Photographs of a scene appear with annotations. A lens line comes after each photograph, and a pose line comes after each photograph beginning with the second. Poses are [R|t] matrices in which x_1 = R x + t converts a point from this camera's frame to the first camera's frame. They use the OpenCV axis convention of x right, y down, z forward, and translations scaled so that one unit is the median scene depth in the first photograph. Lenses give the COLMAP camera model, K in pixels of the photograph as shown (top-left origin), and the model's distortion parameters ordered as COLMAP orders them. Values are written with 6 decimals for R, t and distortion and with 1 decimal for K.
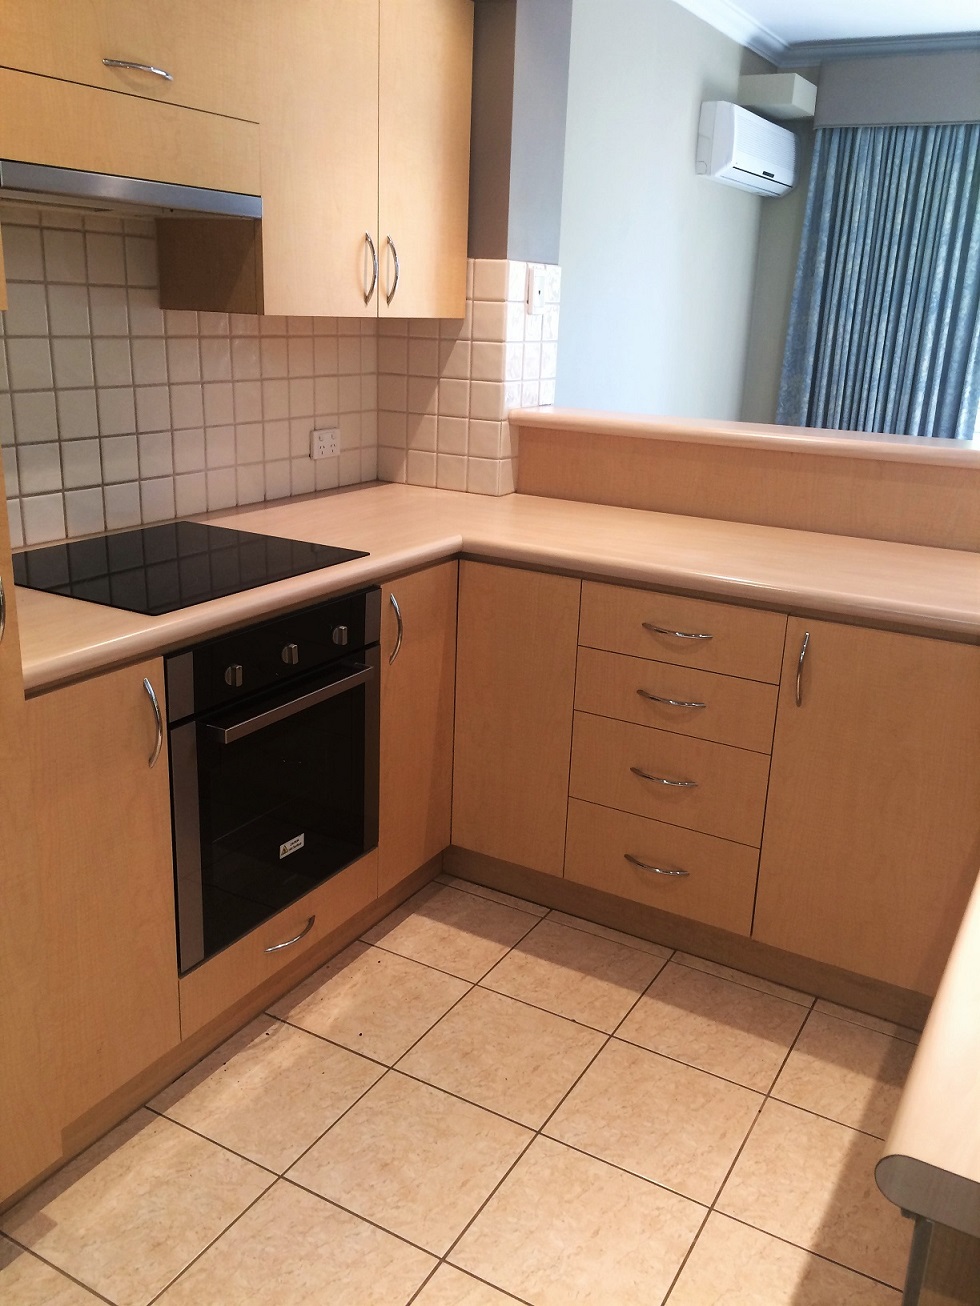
lens RADIAL K [[1107.6, 0, 489.7], [0, 1107.6, 654.9], [0, 0, 1]] dist [-0.007515, -0.001811]
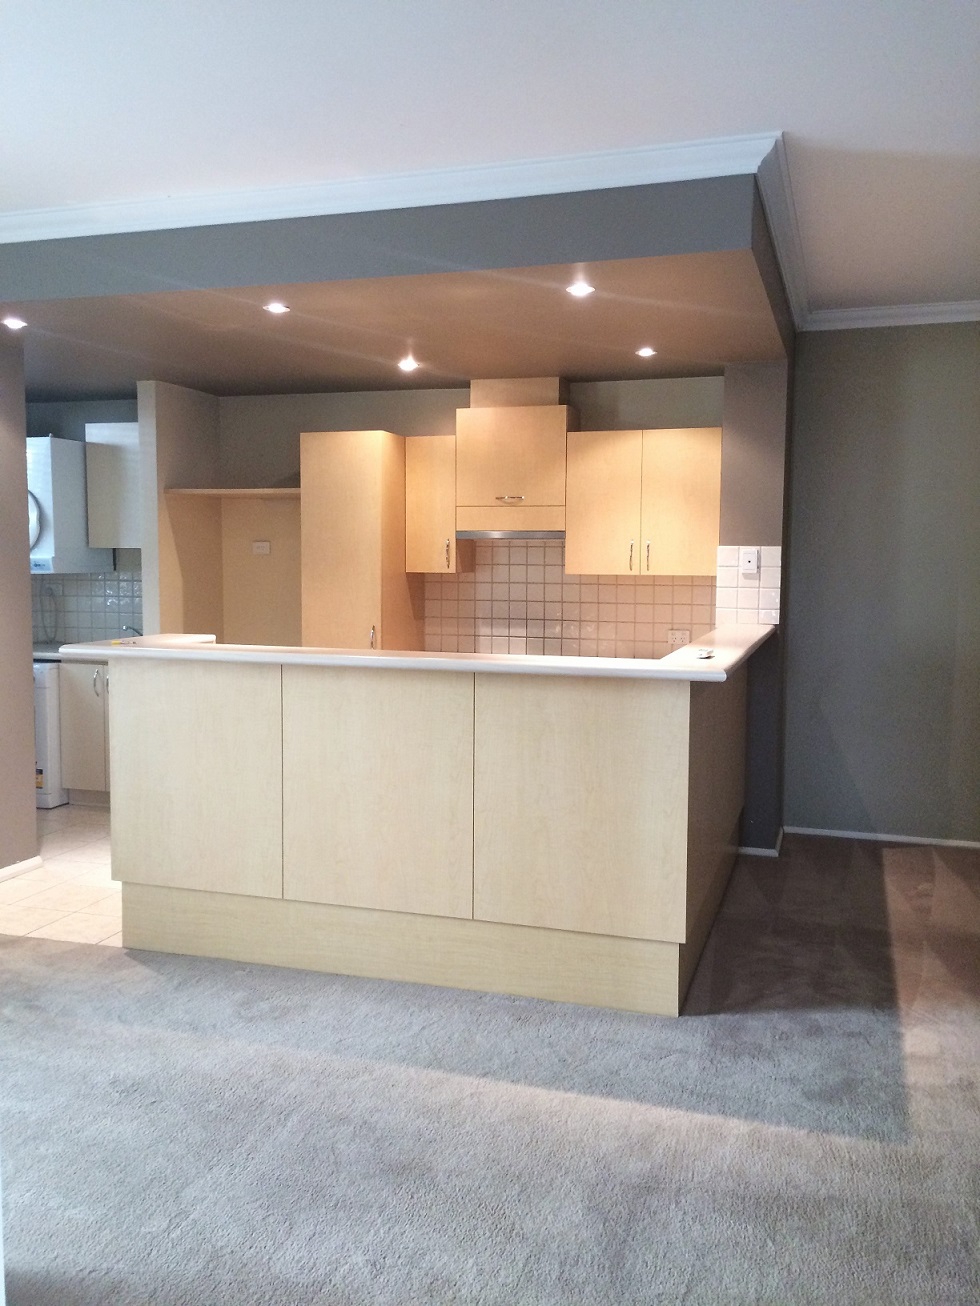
lens RADIAL K [[1107.6, 0, 490.4], [0, 1107.6, 652.9], [0, 0, 1]] dist [-0.007515, -0.001811]
pose [[0.208544, 0.051482, -0.976657, 2.156434], [-0.284576, 0.958599, -0.010235, -0.060040], [0.935695, 0.280068, 0.214560, 0.334835]]
